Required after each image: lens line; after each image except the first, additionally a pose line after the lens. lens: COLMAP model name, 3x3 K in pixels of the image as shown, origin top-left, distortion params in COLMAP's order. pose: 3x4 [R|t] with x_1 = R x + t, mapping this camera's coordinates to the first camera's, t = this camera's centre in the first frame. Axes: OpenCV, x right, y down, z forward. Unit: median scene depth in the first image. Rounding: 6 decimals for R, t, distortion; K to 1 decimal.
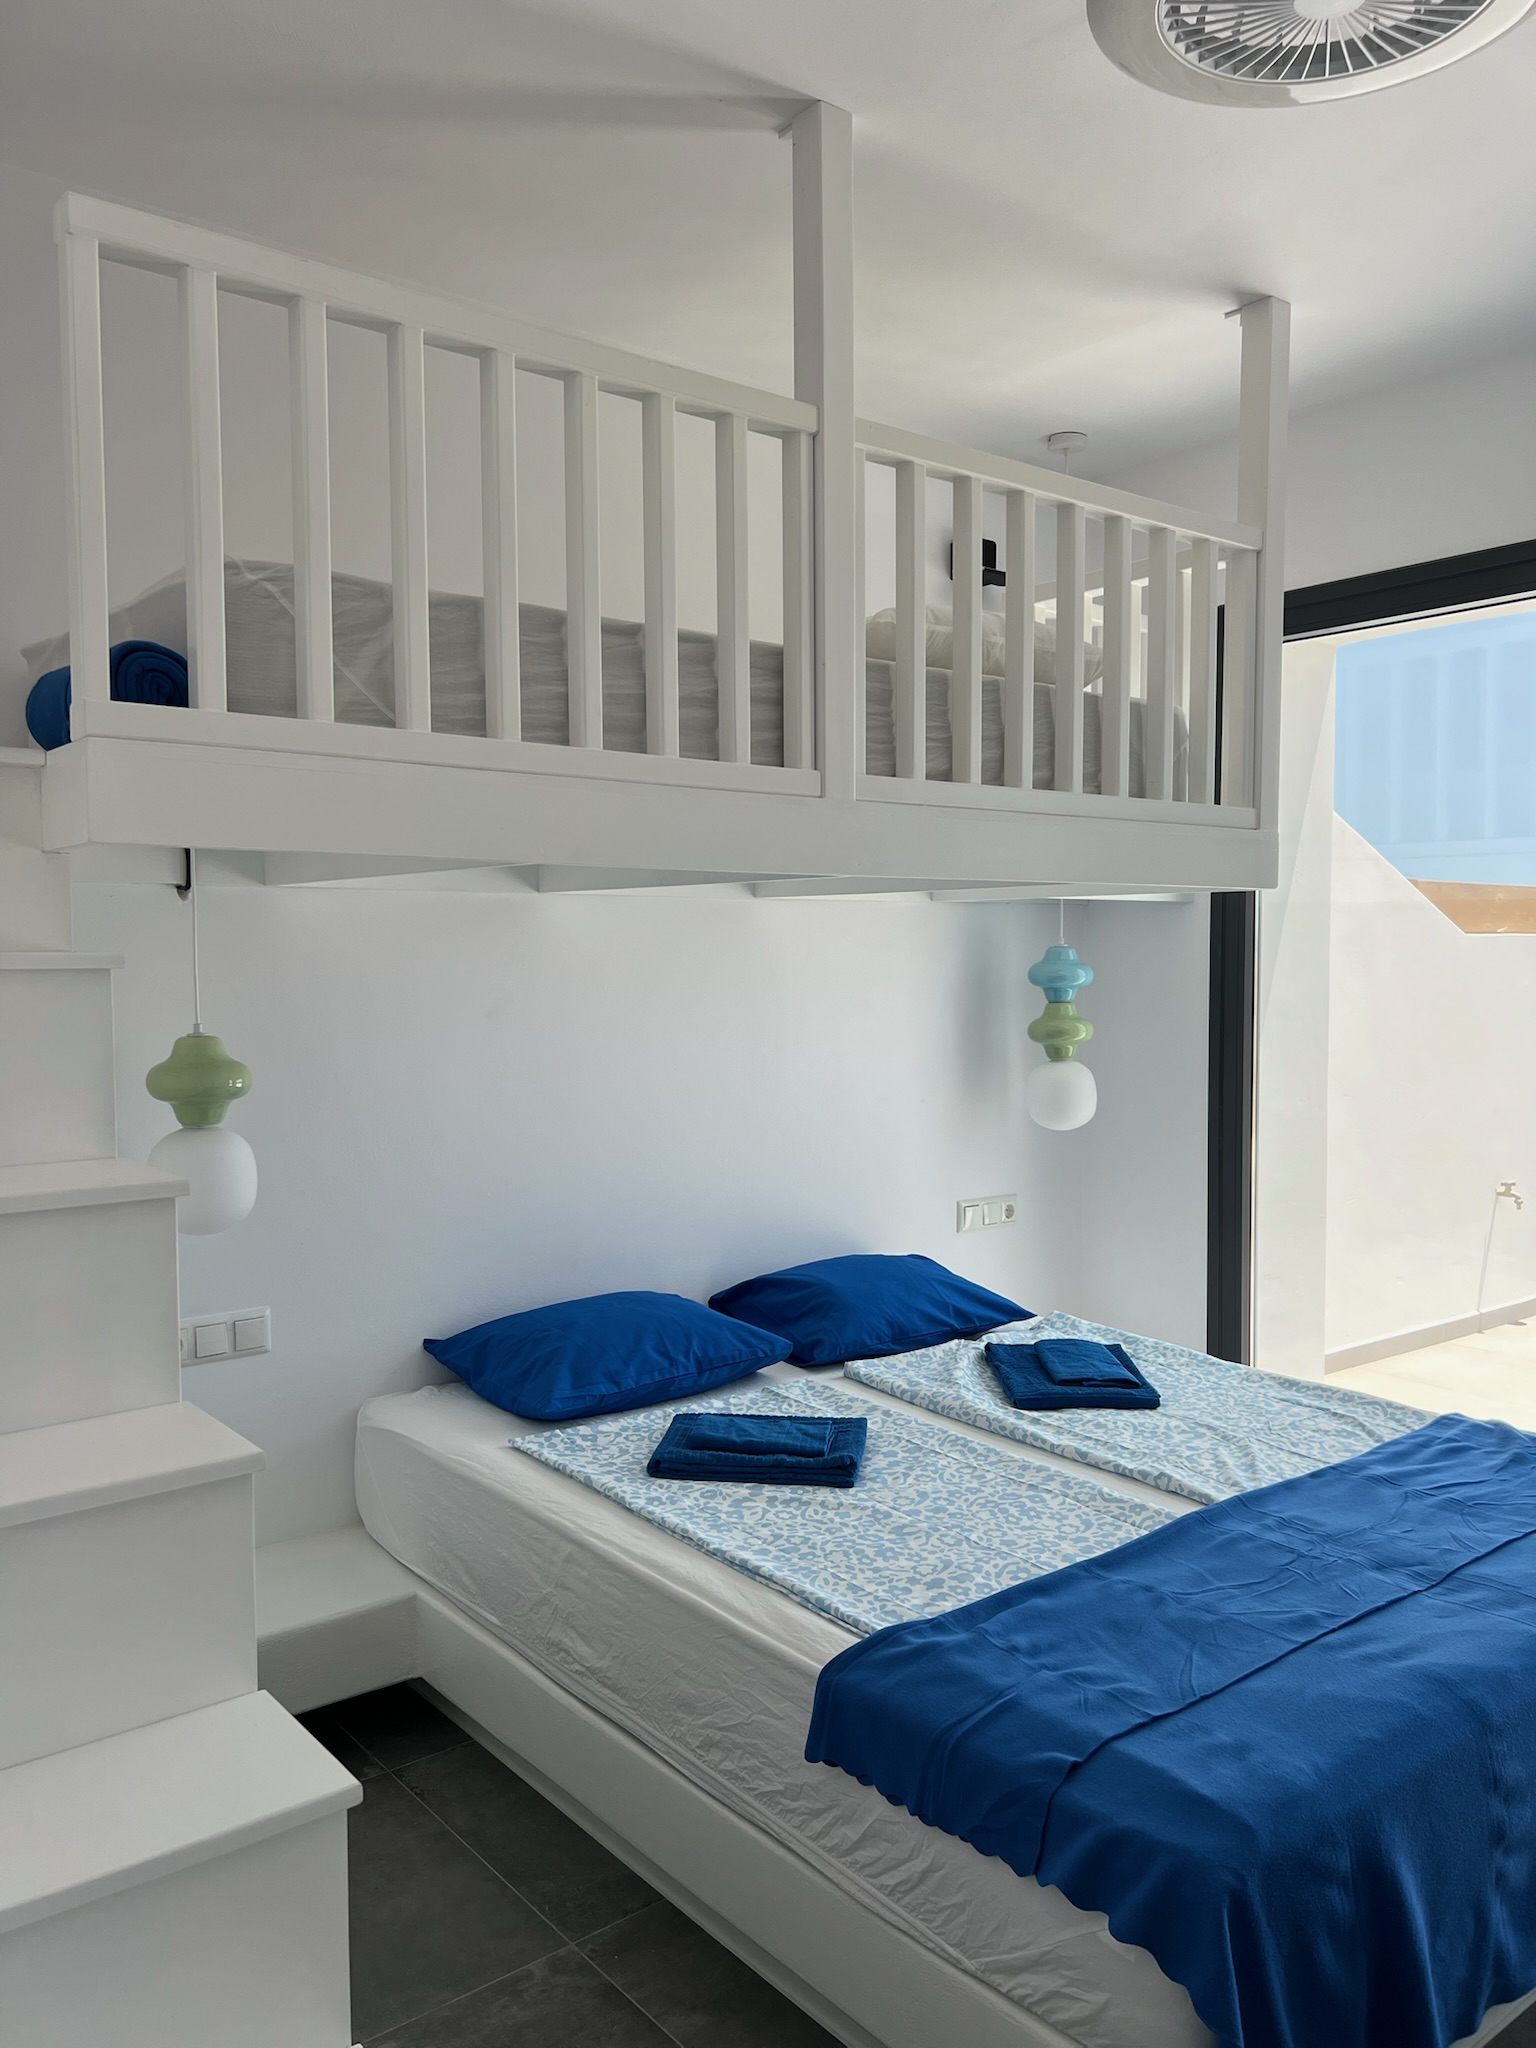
lens RADIAL K [[1557.0, 0, 800.3], [0, 1557.0, 1025.8], [0, 0, 1]] dist [0.065225, -0.059715]
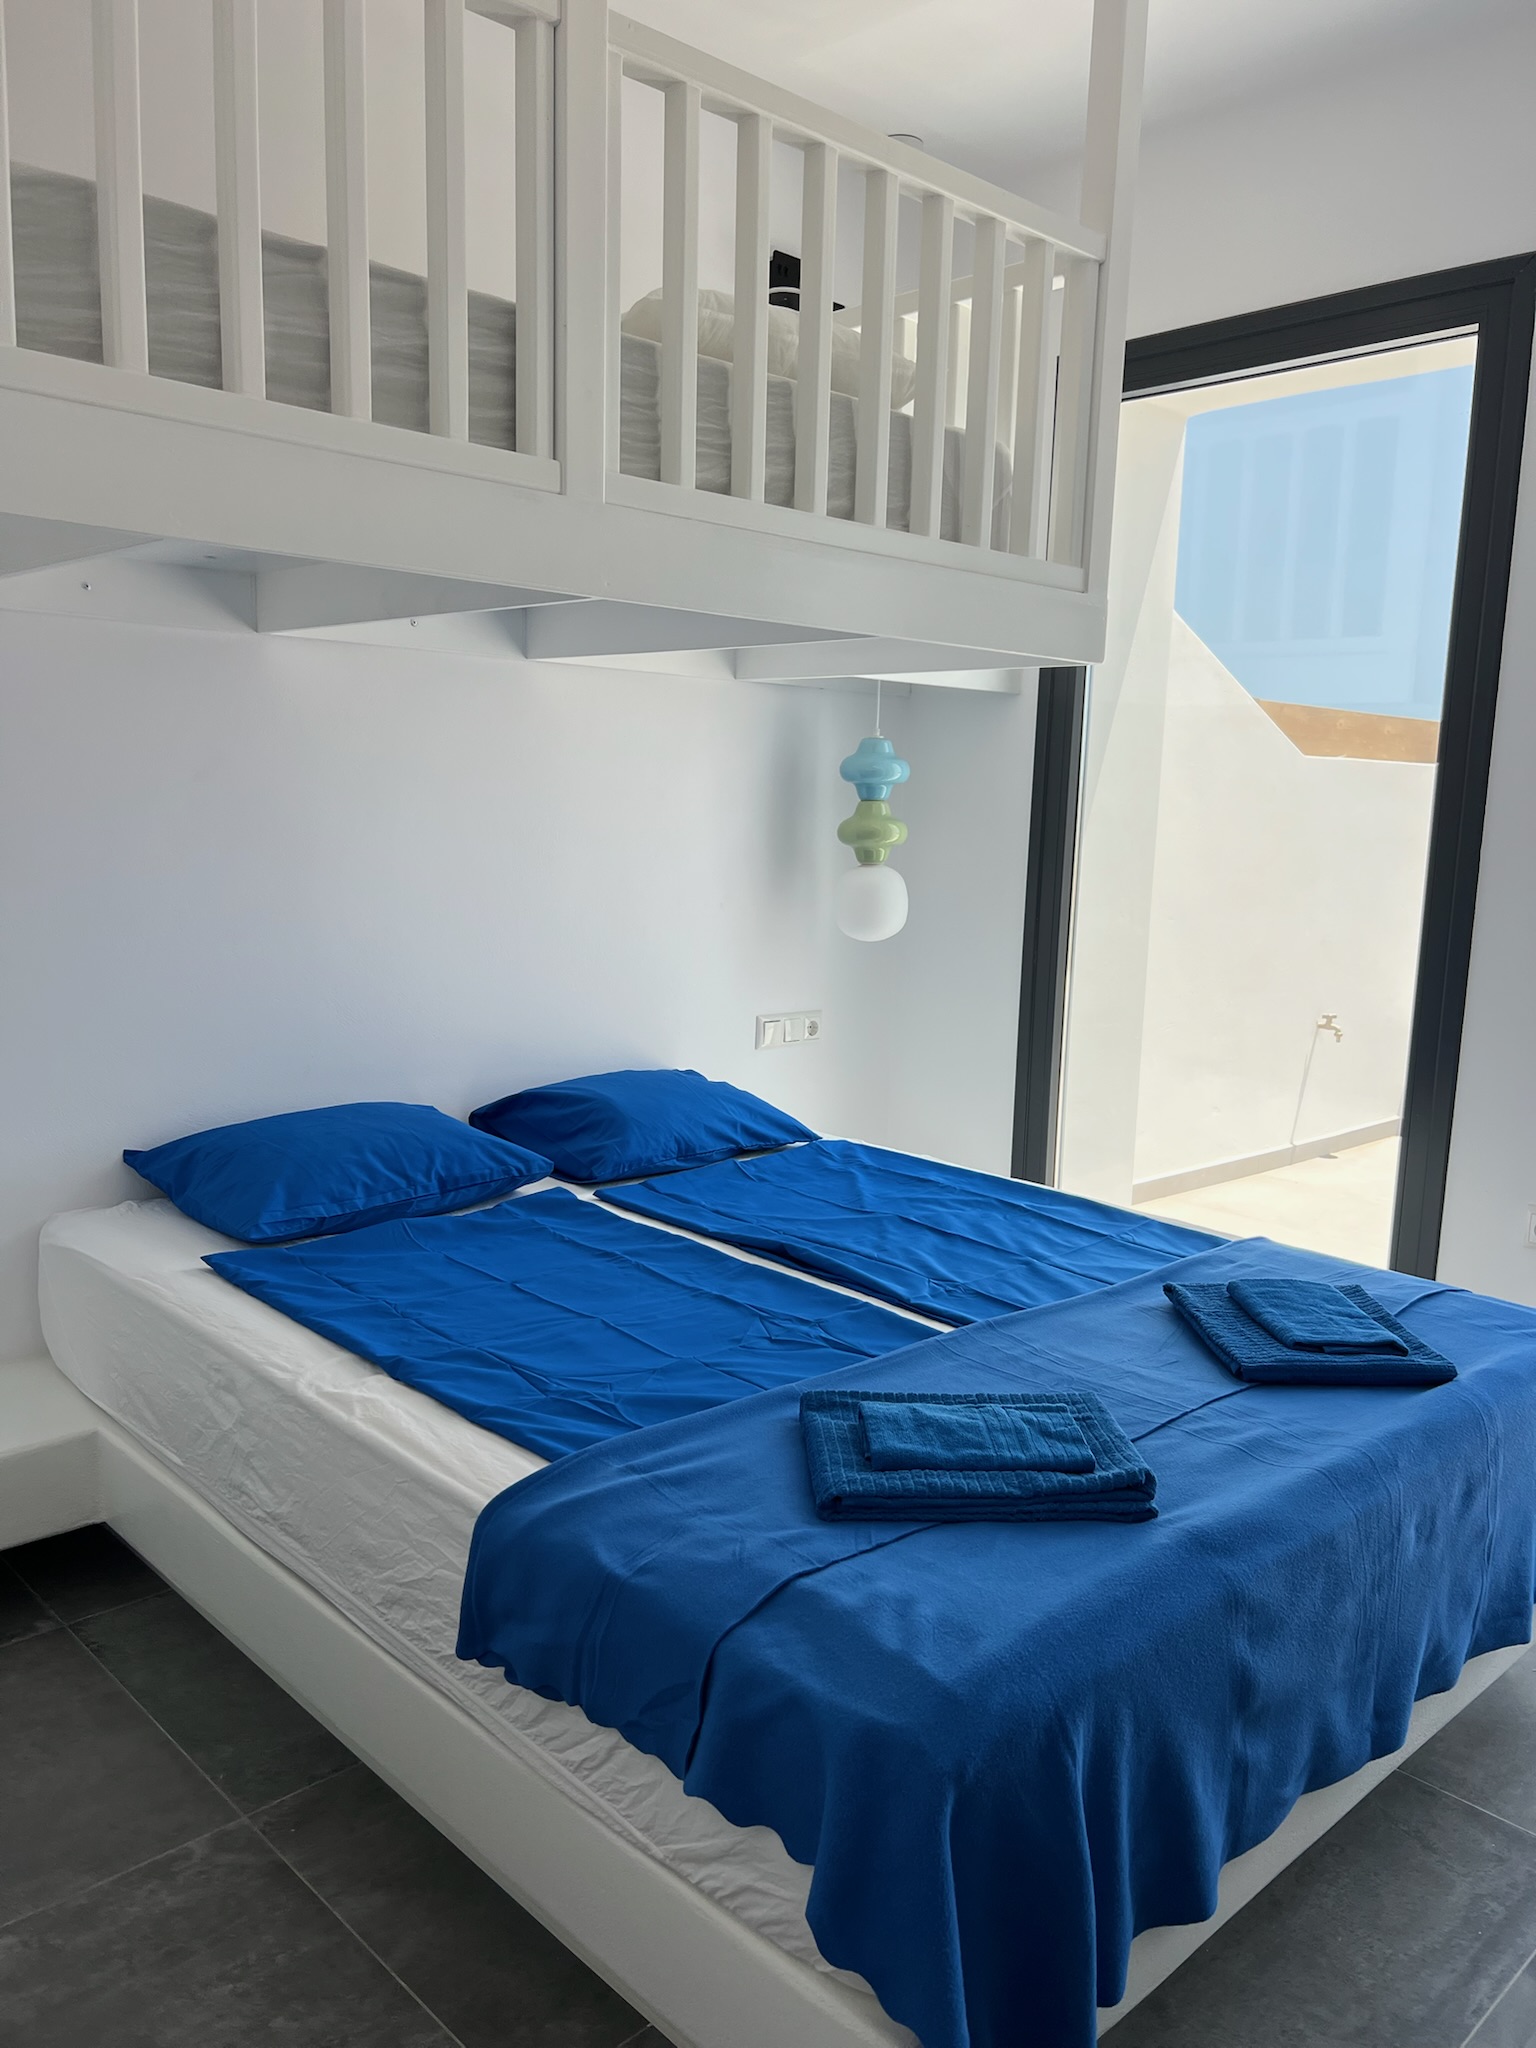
lens RADIAL K [[1557.0, 0, 800.3], [0, 1557.0, 1025.8], [0, 0, 1]] dist [0.065225, -0.059715]
pose [[0.995378, 0.021413, 0.093614, 0.061188], [-0.030601, 0.994732, 0.097838, 0.041729], [-0.091025, -0.100251, 0.990790, 0.125444]]
